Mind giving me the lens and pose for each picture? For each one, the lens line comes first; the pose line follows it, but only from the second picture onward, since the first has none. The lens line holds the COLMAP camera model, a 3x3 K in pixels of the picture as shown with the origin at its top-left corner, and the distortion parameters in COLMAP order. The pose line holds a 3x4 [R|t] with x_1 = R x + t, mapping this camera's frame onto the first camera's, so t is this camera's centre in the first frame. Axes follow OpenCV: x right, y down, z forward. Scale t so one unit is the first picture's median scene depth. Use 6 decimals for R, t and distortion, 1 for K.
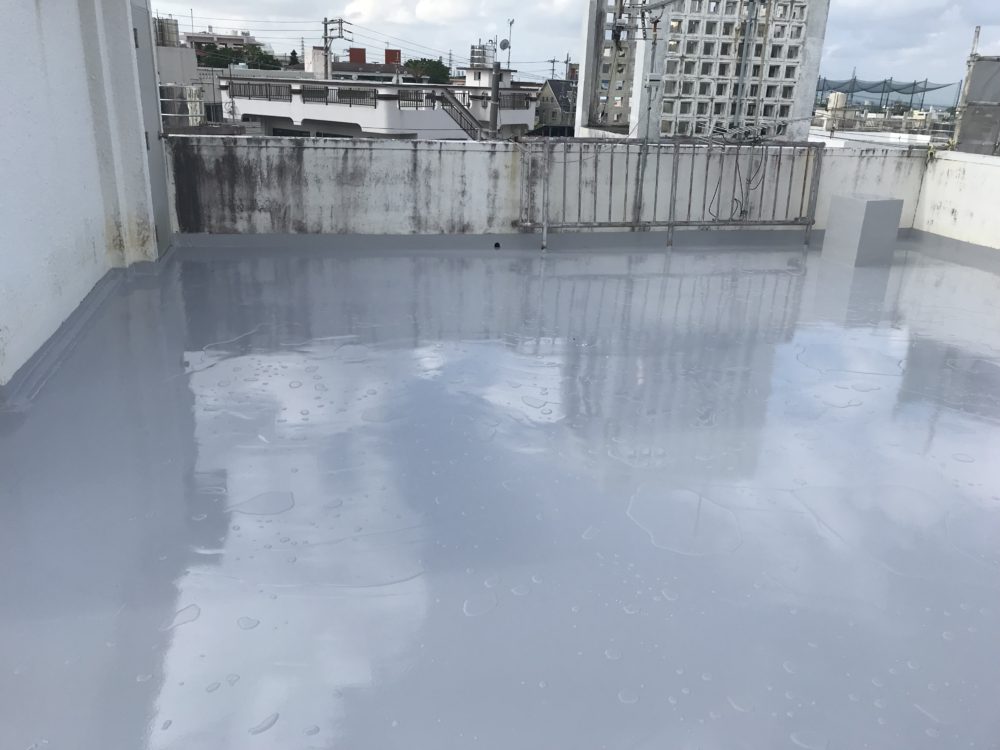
lens RADIAL K [[820.1, 0, 492.0], [0, 820.1, 364.3], [0, 0, 1]] dist [-0.001659, 0.011449]
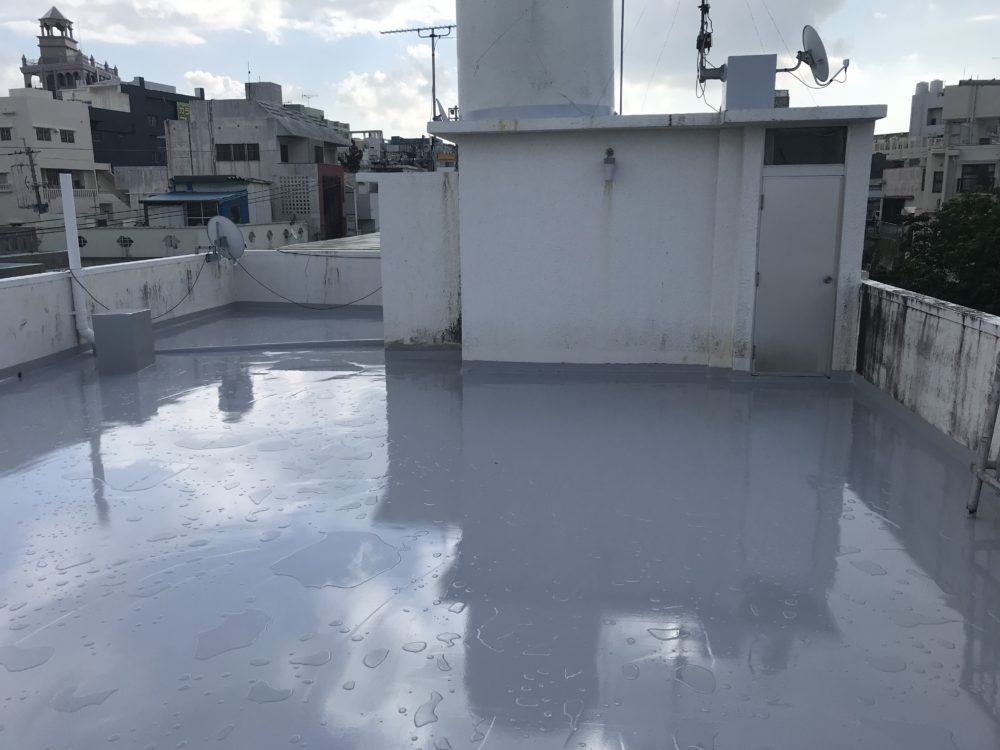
lens RADIAL K [[820.1, 0, 498.9], [0, 820.1, 376.2], [0, 0, 1]] dist [-0.001659, 0.011449]
pose [[-0.344628, 0.164436, -0.924225, 0.740942], [-0.300926, 0.913230, 0.274690, -0.300313], [0.889199, 0.372789, -0.265242, 0.854058]]
